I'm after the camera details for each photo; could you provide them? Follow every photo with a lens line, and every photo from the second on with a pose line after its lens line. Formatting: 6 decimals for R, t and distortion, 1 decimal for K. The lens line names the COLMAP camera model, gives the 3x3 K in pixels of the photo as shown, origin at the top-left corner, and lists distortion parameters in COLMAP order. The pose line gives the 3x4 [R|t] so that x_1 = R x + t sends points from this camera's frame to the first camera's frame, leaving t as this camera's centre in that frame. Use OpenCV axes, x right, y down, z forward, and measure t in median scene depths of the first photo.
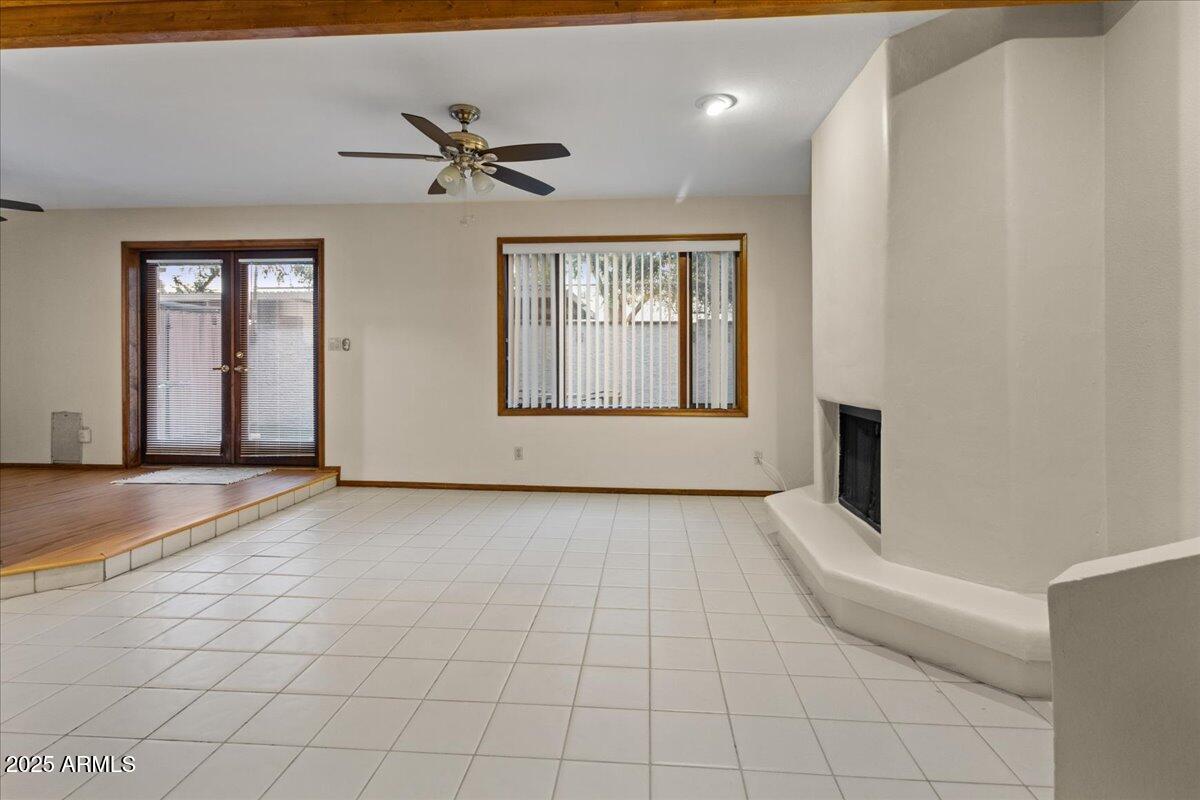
lens RADIAL K [[567.8, 0, 603.4], [0, 567.8, 392.2], [0, 0, 1]] dist [-0.005832, -0.001086]
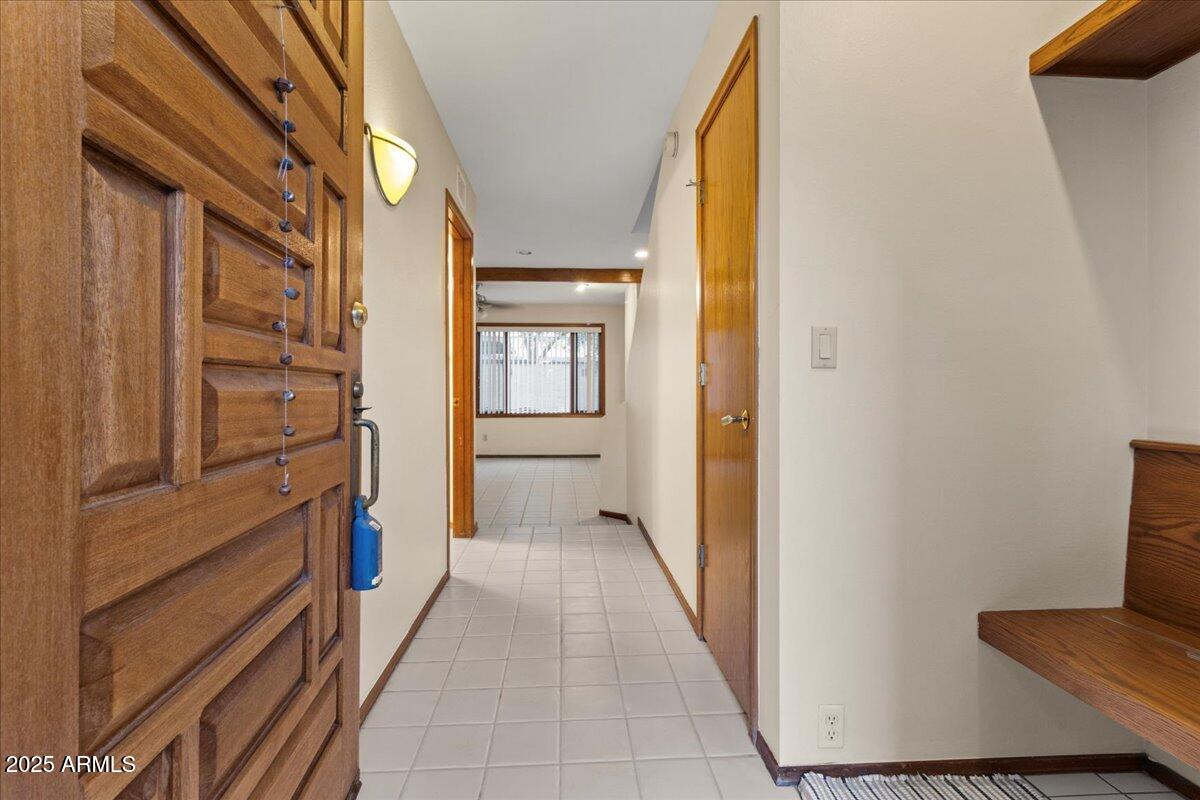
lens RADIAL K [[567.8, 0, 600.2], [0, 567.8, 394.9], [0, 0, 1]] dist [-0.005832, -0.001086]
pose [[0.982495, 0.000767, 0.186288, -0.125409], [-0.000206, 0.999995, -0.003027, -0.028235], [-0.186289, 0.002936, 0.982491, -0.902685]]
